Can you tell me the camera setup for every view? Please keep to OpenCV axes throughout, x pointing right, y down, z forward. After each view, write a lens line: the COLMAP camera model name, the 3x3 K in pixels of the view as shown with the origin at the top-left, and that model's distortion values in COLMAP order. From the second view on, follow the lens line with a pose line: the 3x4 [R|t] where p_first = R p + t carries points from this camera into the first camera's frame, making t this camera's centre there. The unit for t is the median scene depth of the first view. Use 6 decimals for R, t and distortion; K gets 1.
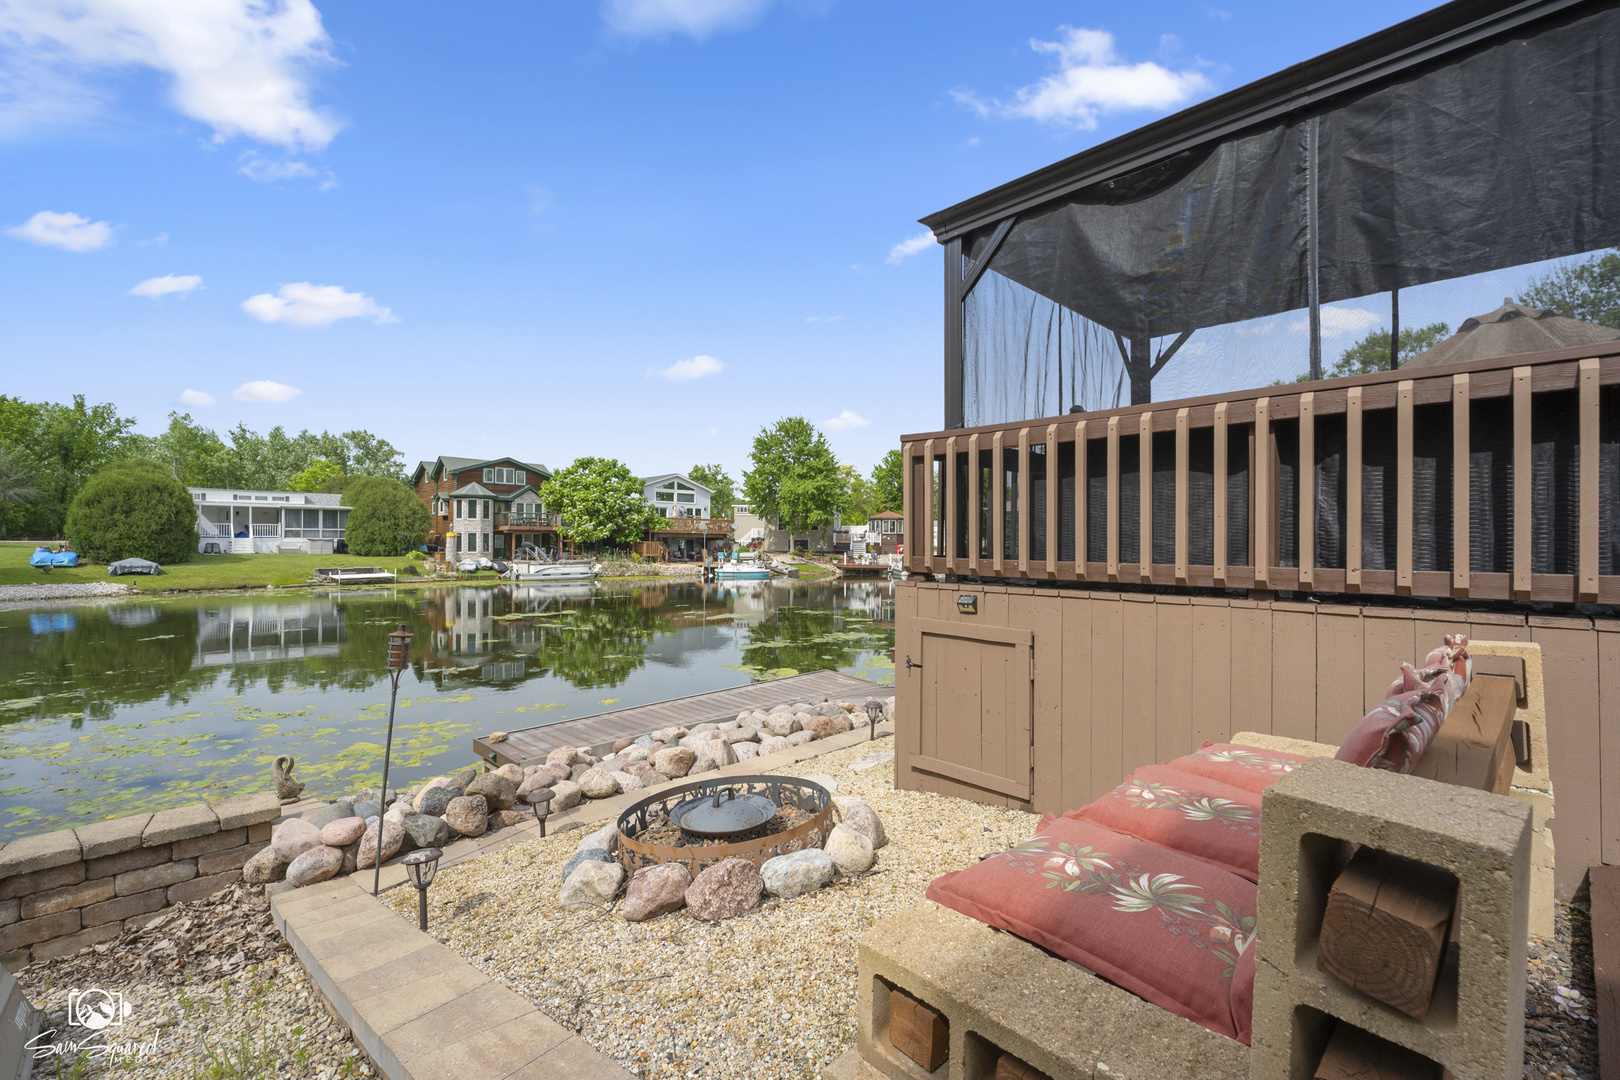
lens RADIAL K [[676.6, 0, 810.0], [0, 676.6, 540.0], [0, 0, 1]] dist [-0.000572, -0.000141]
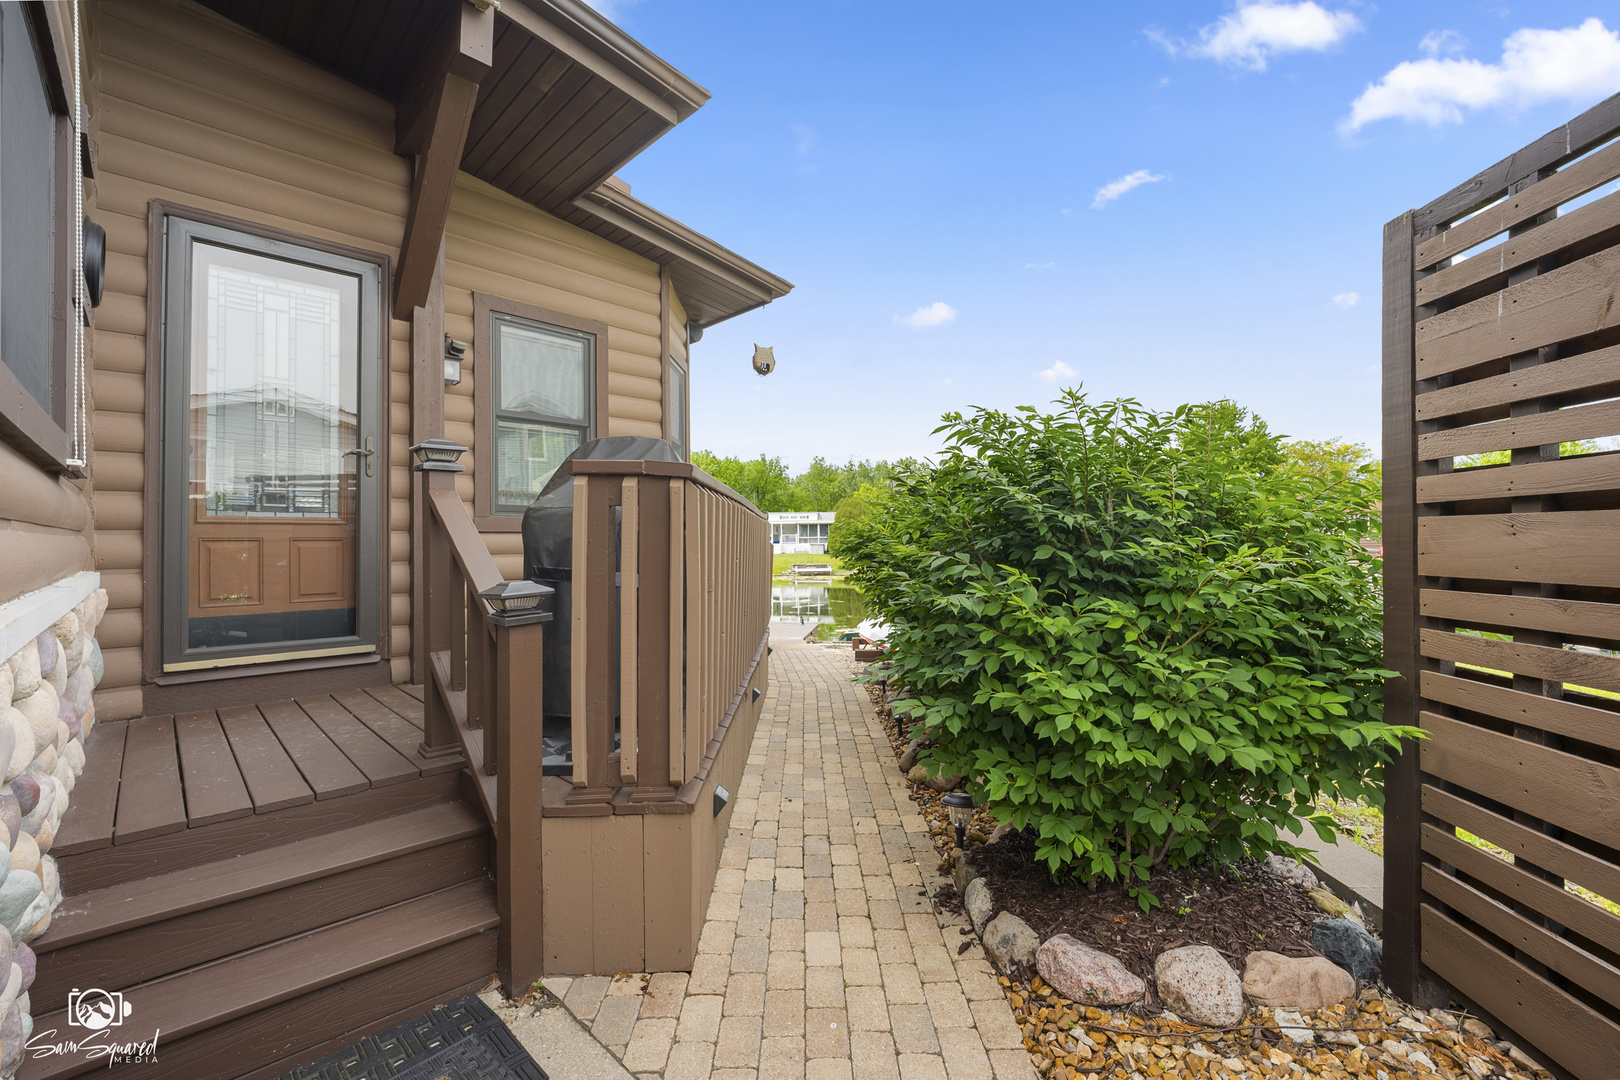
lens RADIAL K [[676.6, 0, 810.0], [0, 676.6, 540.0], [0, 0, 1]] dist [-0.000572, -0.000141]
pose [[0.683867, -0.013982, -0.729473, 0.329262], [0.014032, 0.999883, -0.006010, -0.001590], [0.729472, -0.006126, 0.683983, -0.010249]]
